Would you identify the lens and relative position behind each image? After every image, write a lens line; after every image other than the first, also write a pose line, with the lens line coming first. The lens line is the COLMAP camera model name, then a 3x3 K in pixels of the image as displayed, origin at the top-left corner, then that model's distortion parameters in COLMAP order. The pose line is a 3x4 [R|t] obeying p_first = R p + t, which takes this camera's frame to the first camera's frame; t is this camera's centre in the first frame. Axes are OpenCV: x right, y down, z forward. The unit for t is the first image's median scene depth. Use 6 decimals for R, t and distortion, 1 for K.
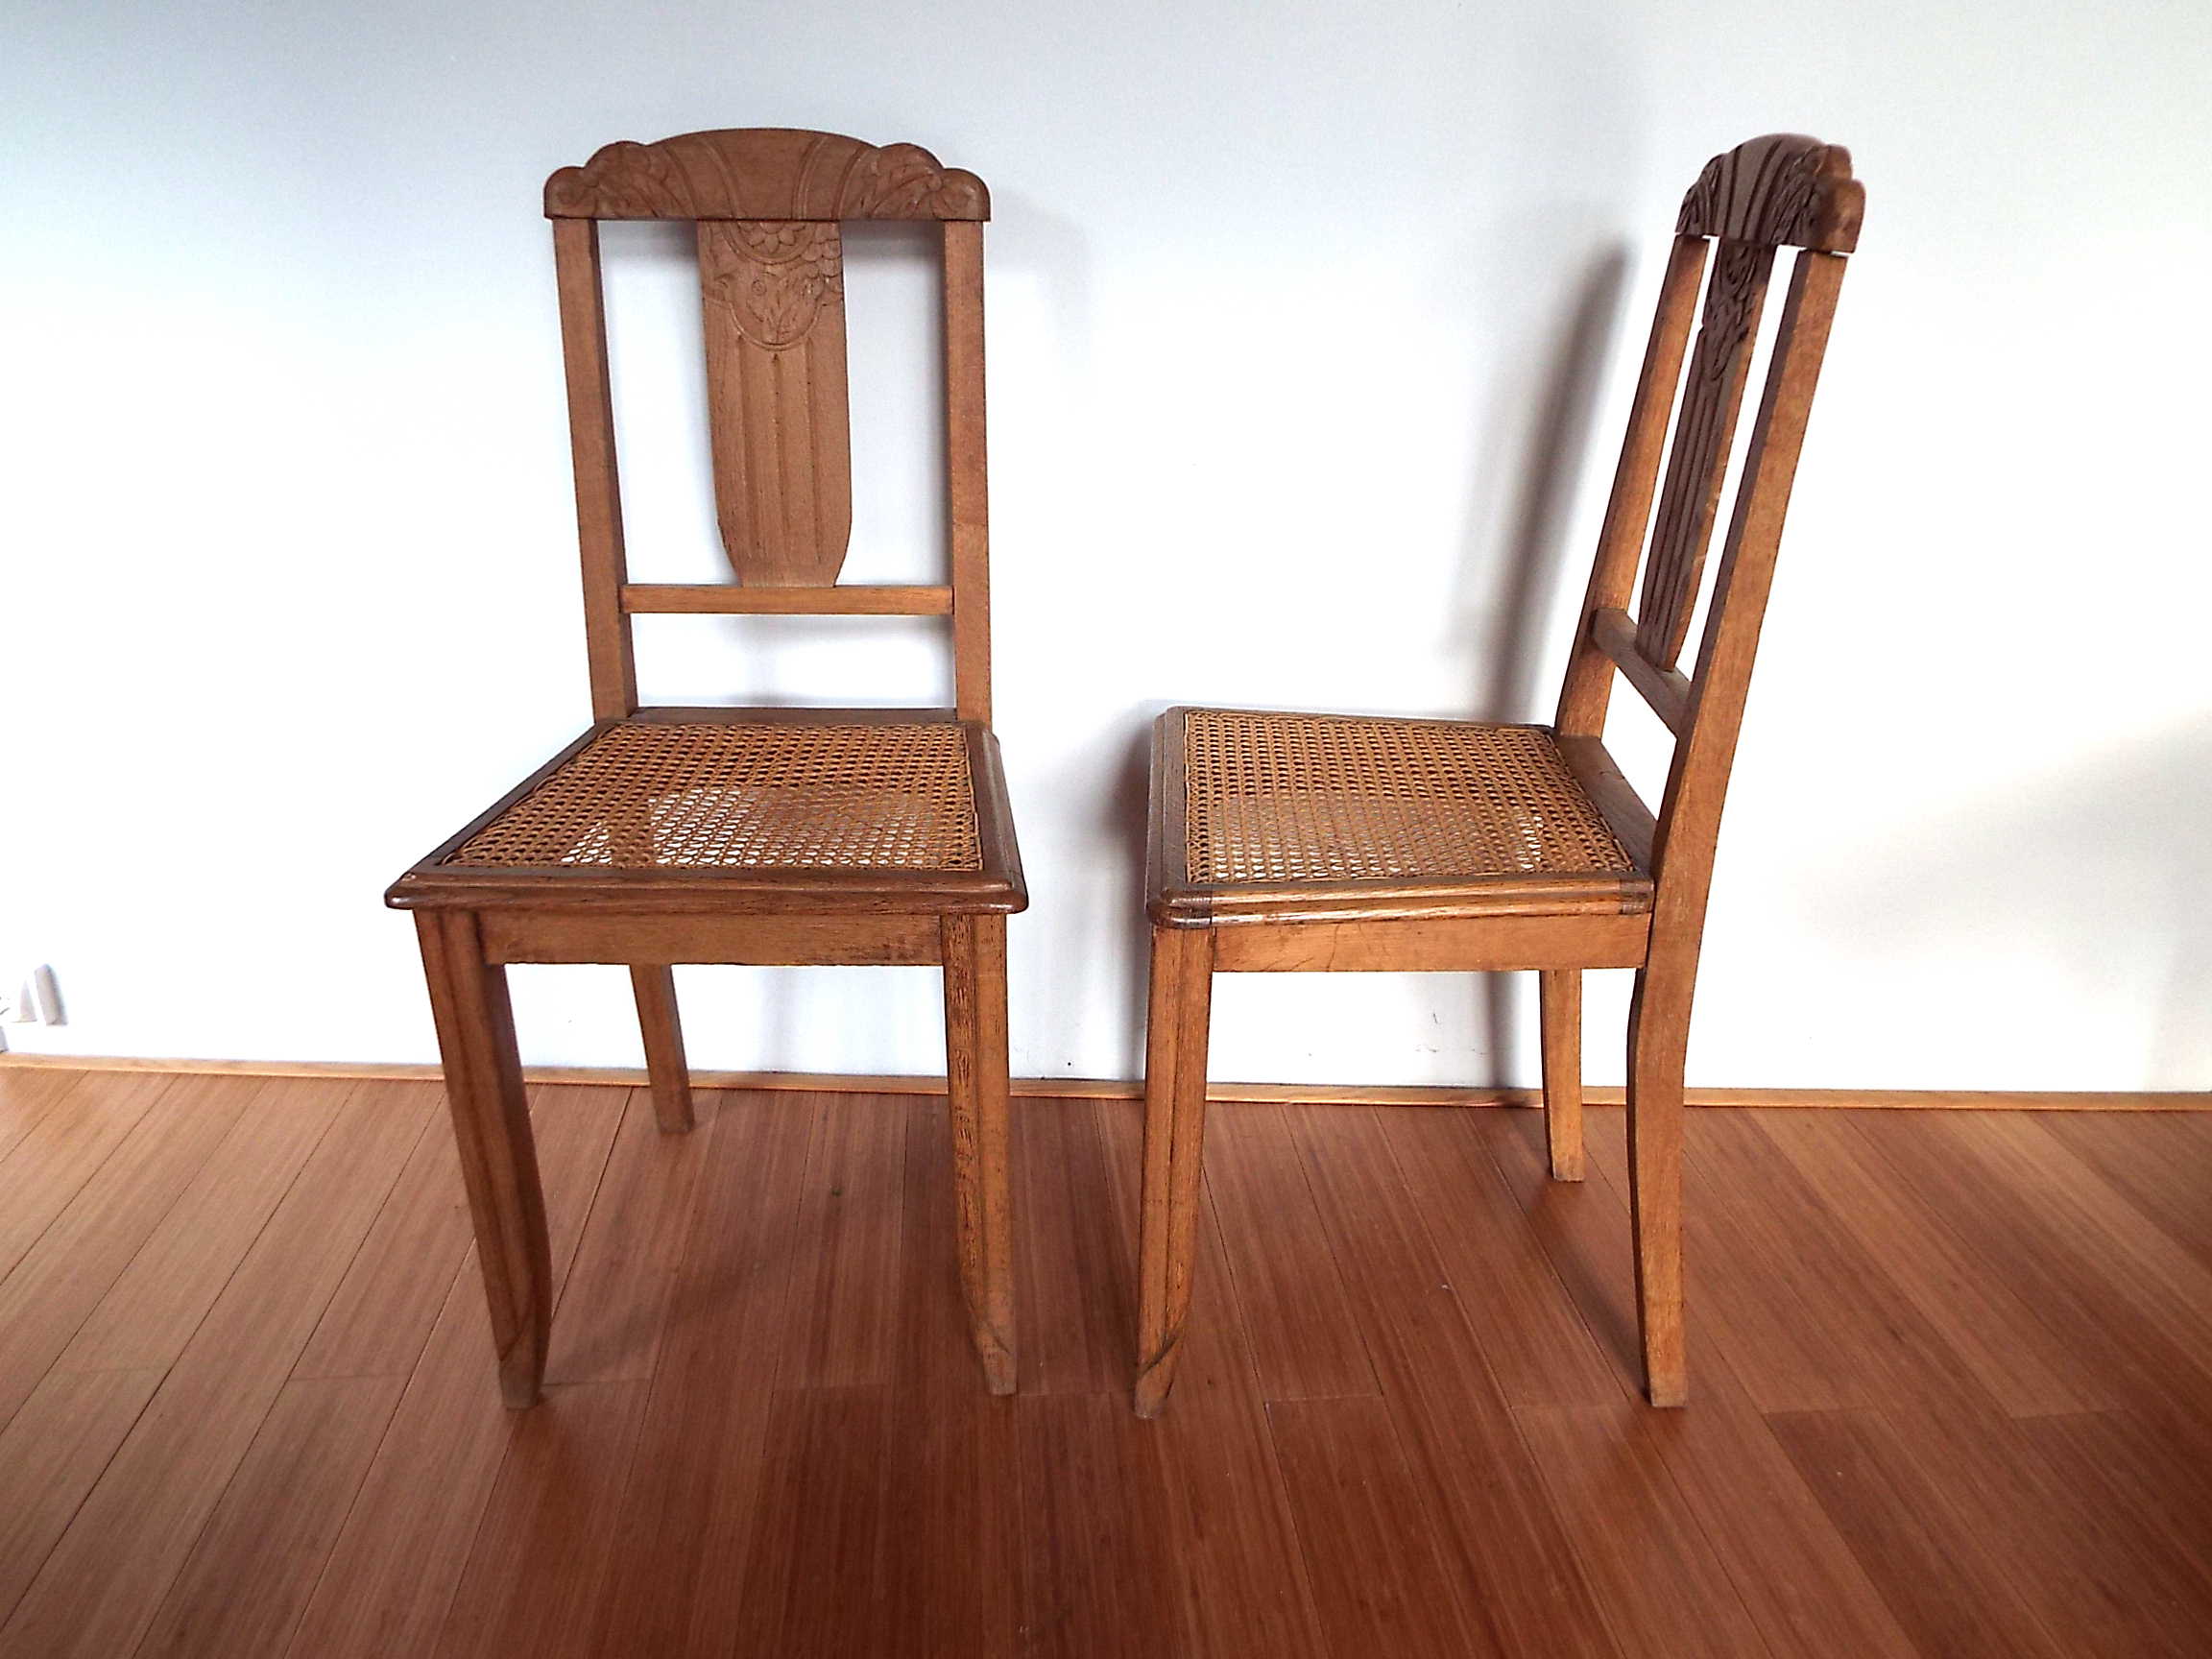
lens RADIAL K [[1596.7, 0, 1105.0], [0, 1596.7, 829.1], [0, 0, 1]] dist [-0.004657, 0.007958]
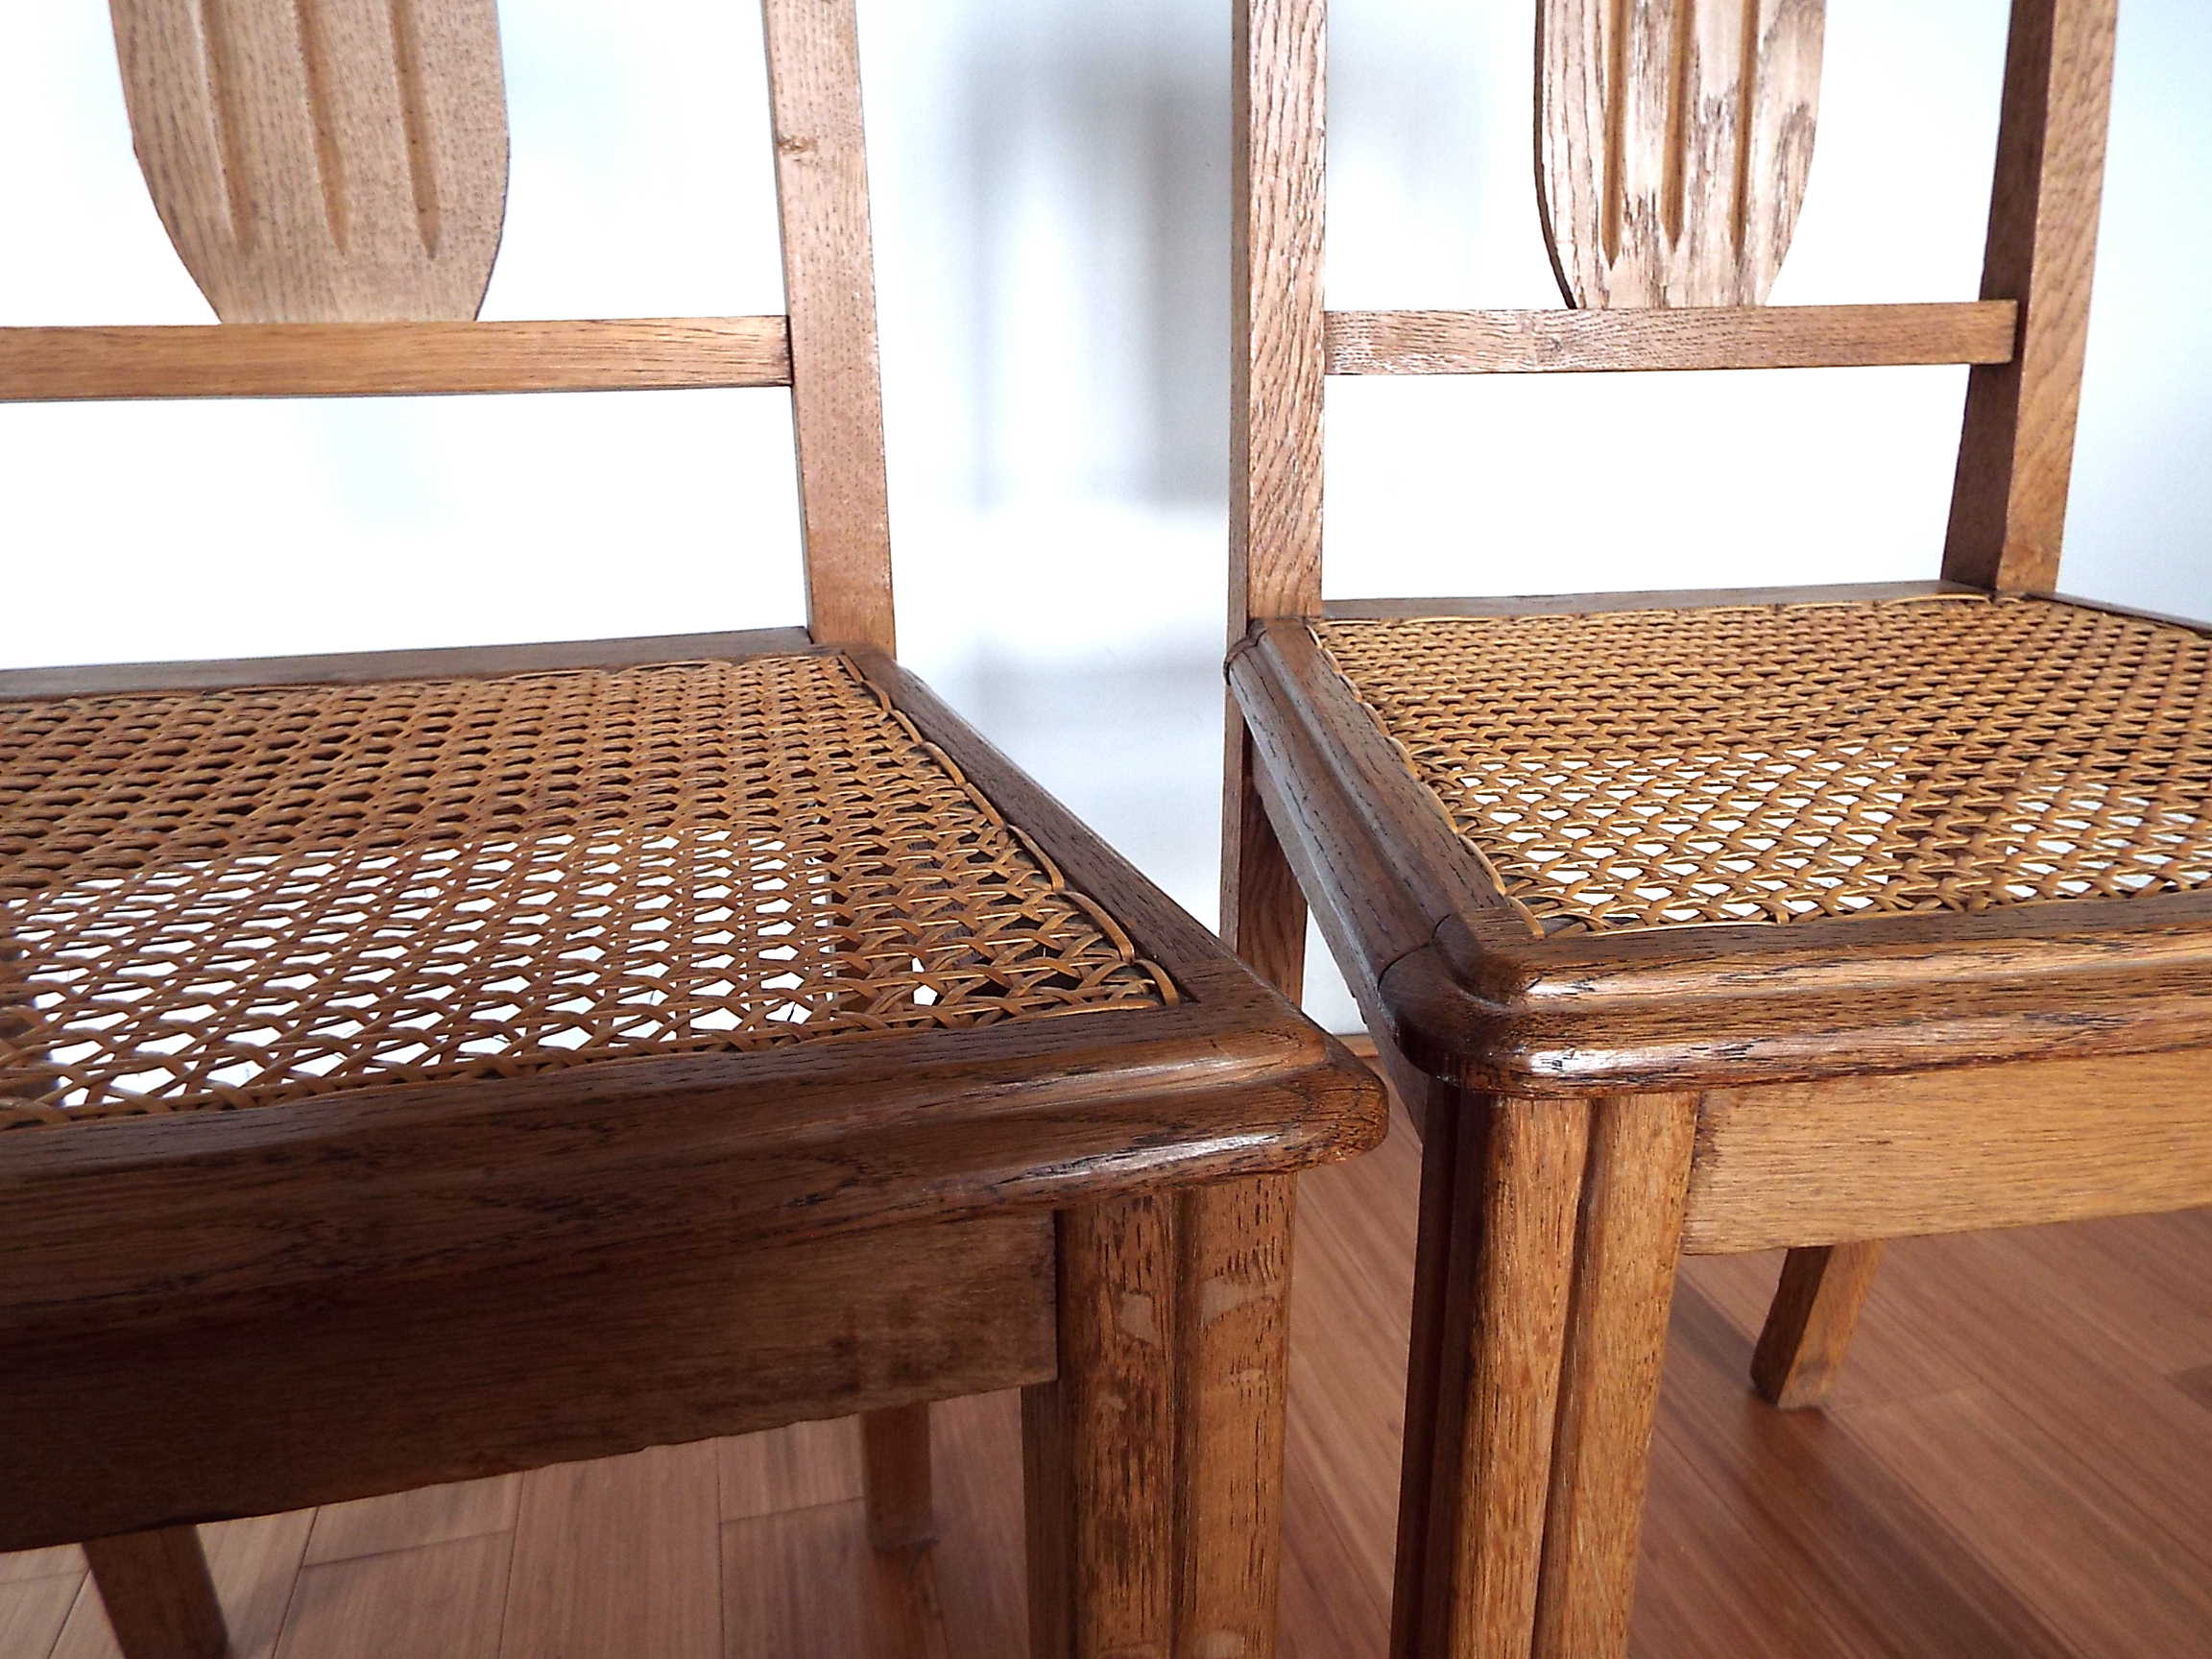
lens RADIAL K [[1596.7, 0, 1108.4], [0, 1596.7, 831.0], [0, 0, 1]] dist [-0.004657, 0.007958]
pose [[0.971928, -0.091378, 0.216808, -0.188113], [0.104380, 0.993316, -0.049271, 0.012864], [-0.210857, 0.070519, 0.974970, 0.970357]]
